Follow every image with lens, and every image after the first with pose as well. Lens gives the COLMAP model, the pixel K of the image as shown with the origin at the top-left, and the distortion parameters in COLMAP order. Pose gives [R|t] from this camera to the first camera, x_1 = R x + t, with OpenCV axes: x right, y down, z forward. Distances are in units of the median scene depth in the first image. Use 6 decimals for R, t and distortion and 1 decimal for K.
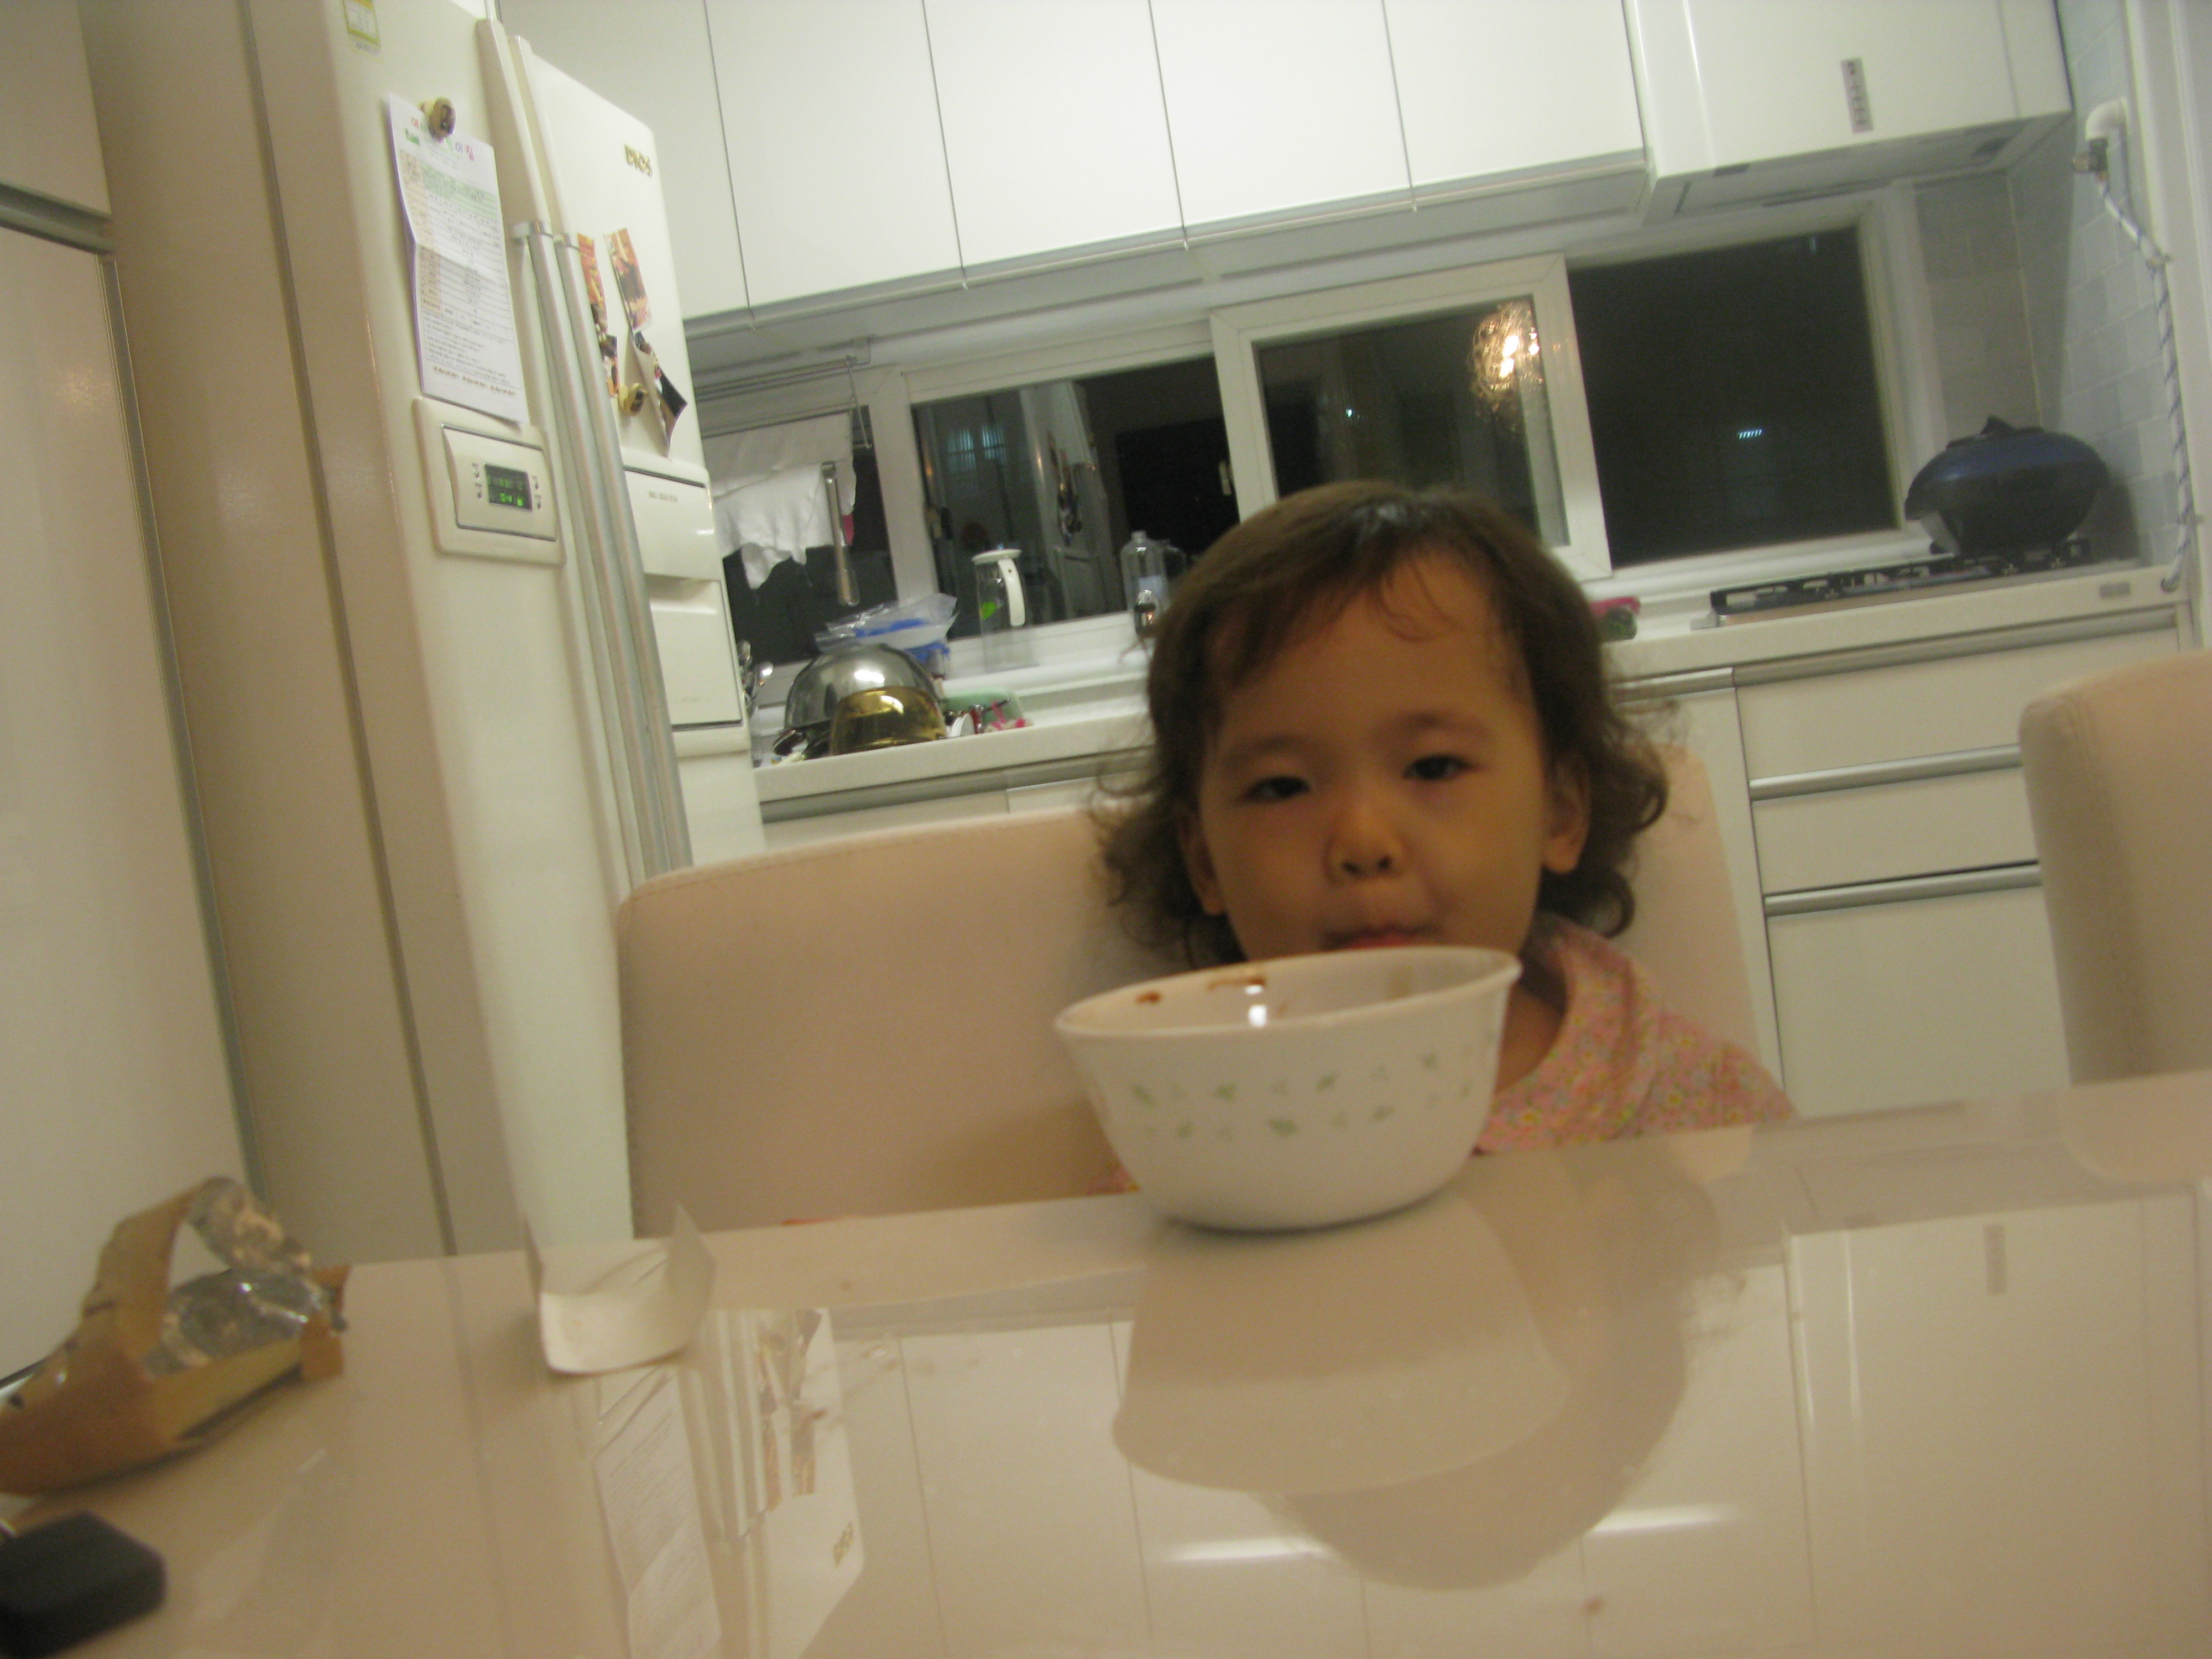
lens RADIAL K [[2261.9, 0, 1123.0], [0, 2261.9, 823.8], [0, 0, 1]] dist [-0.113085, 0.000000]
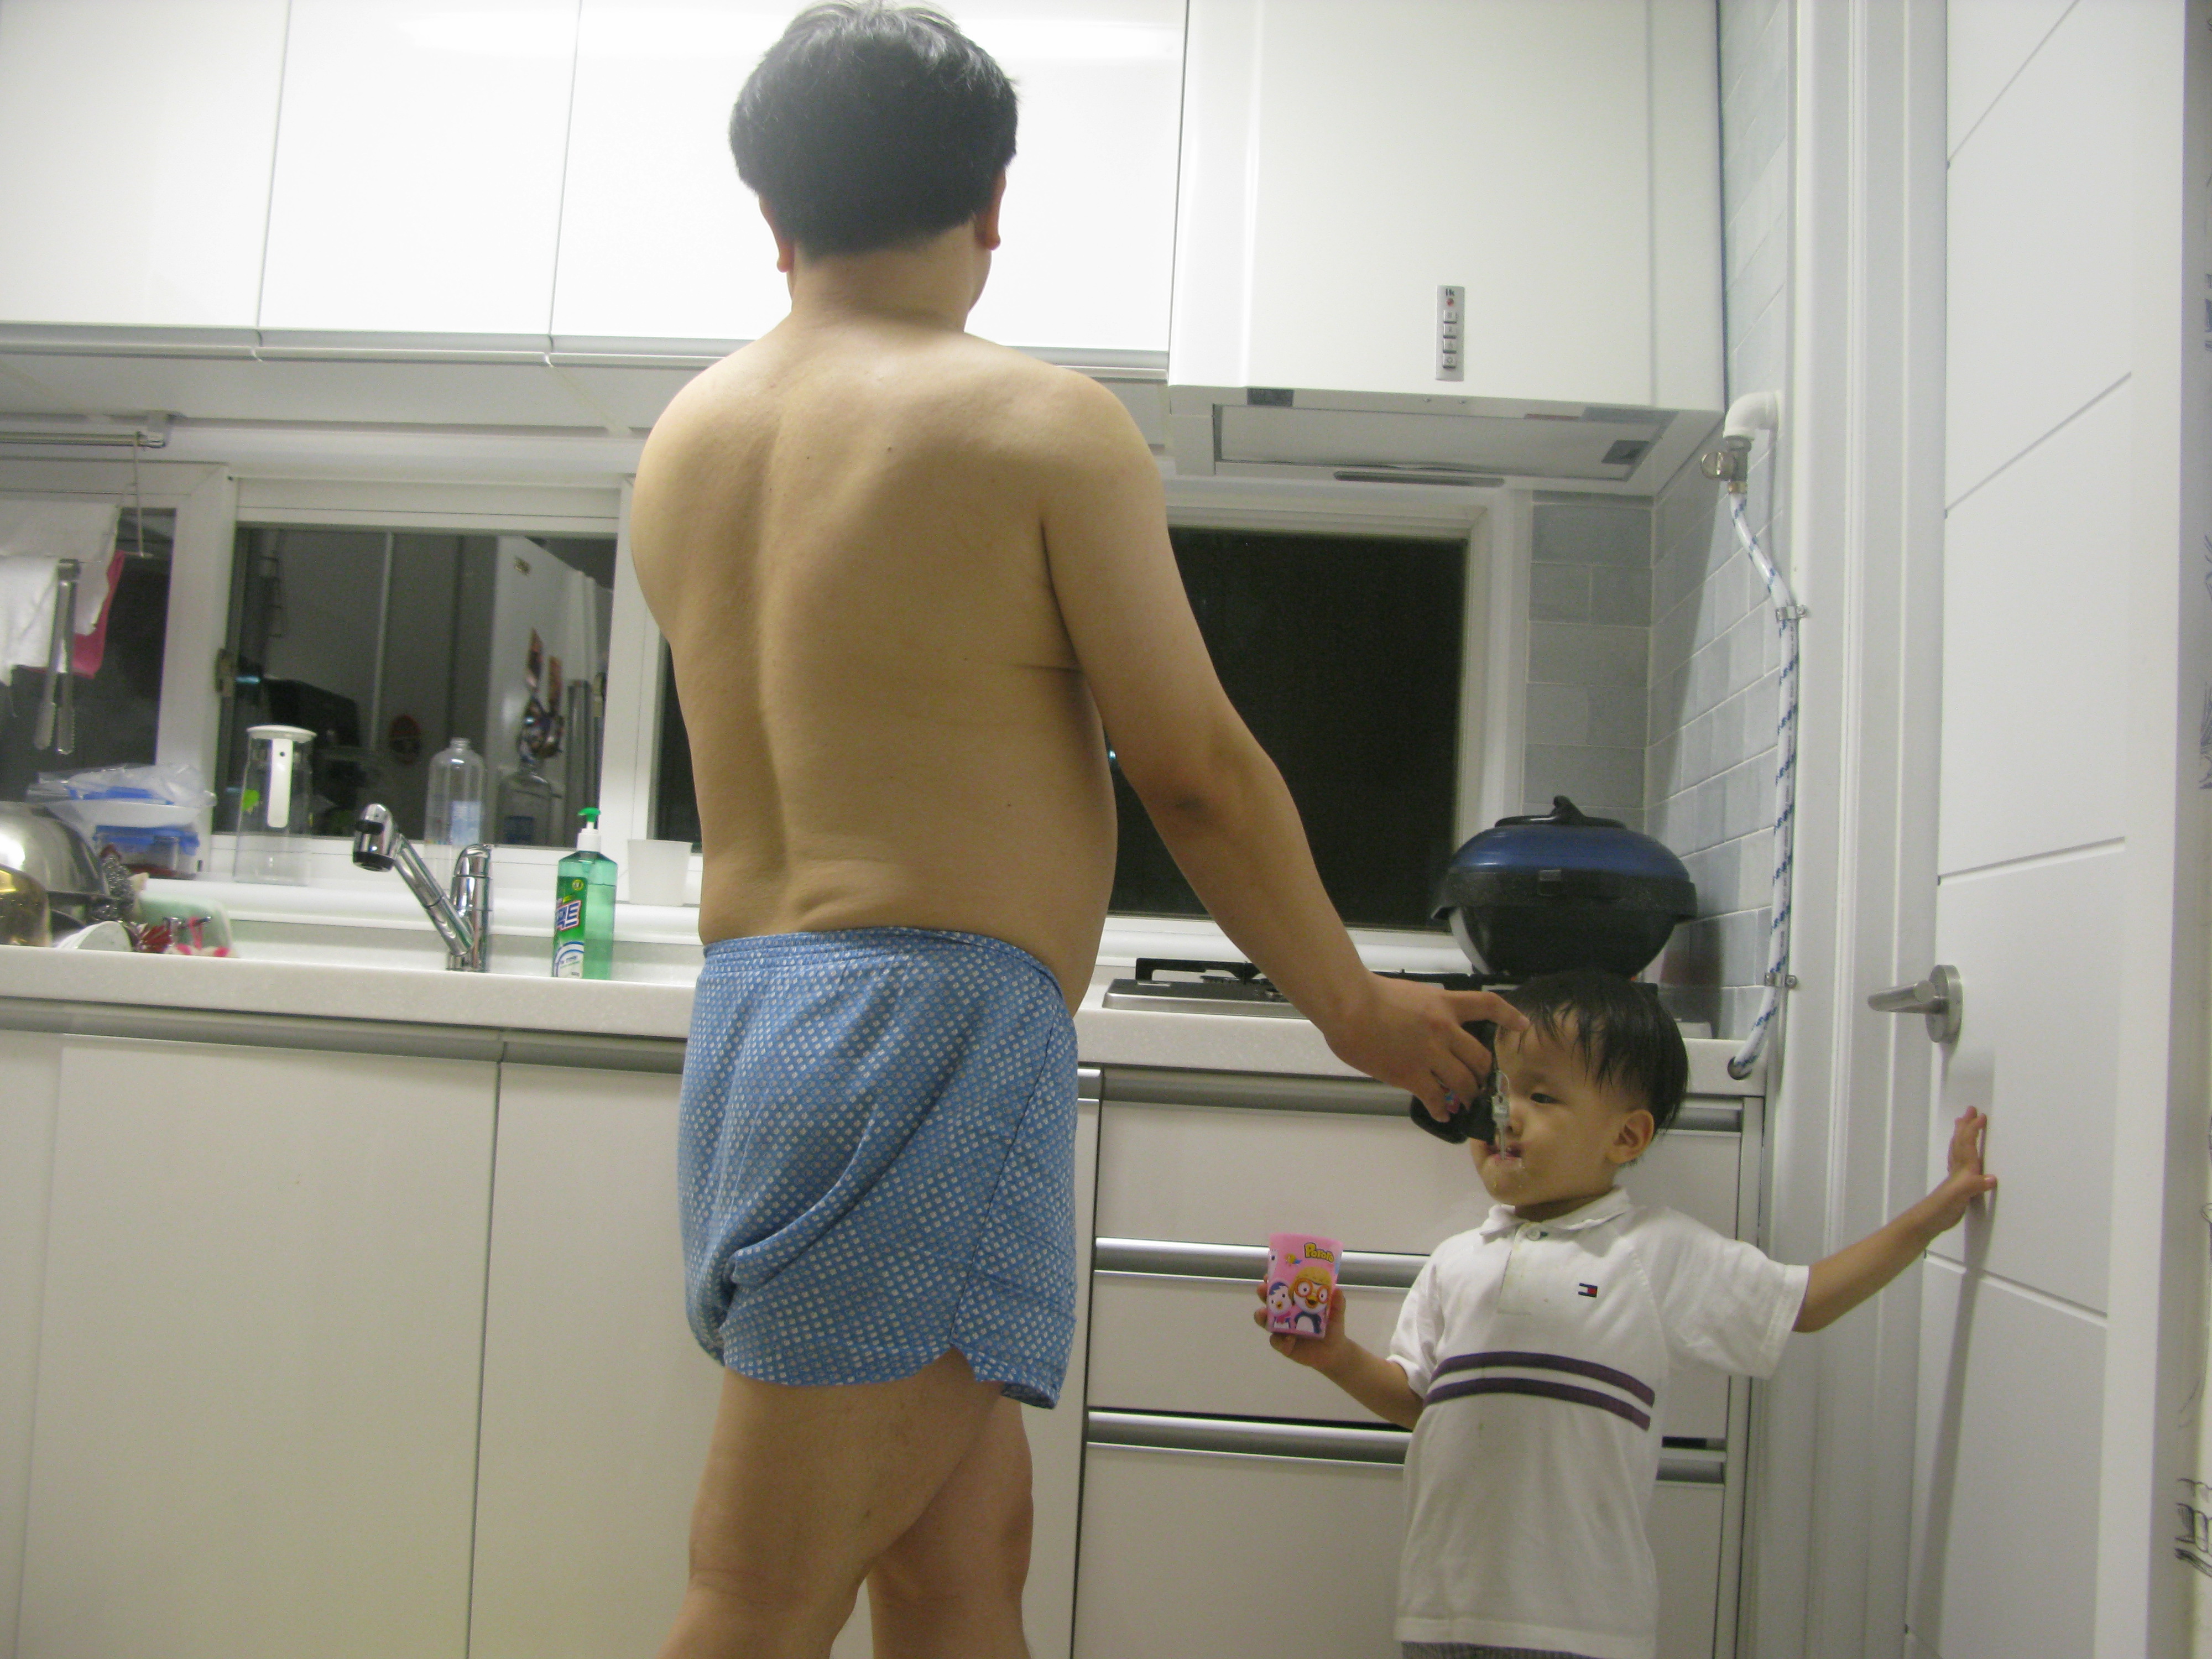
lens RADIAL K [[2261.9, 0, 1100.5], [0, 2261.9, 816.9], [0, 0, 1]] dist [-0.113085, 0.000000]
pose [[0.974682, 0.204064, 0.091392, 0.162174], [-0.188814, 0.970111, -0.152429, -0.032436], [-0.119766, 0.131314, 0.984080, 0.262390]]
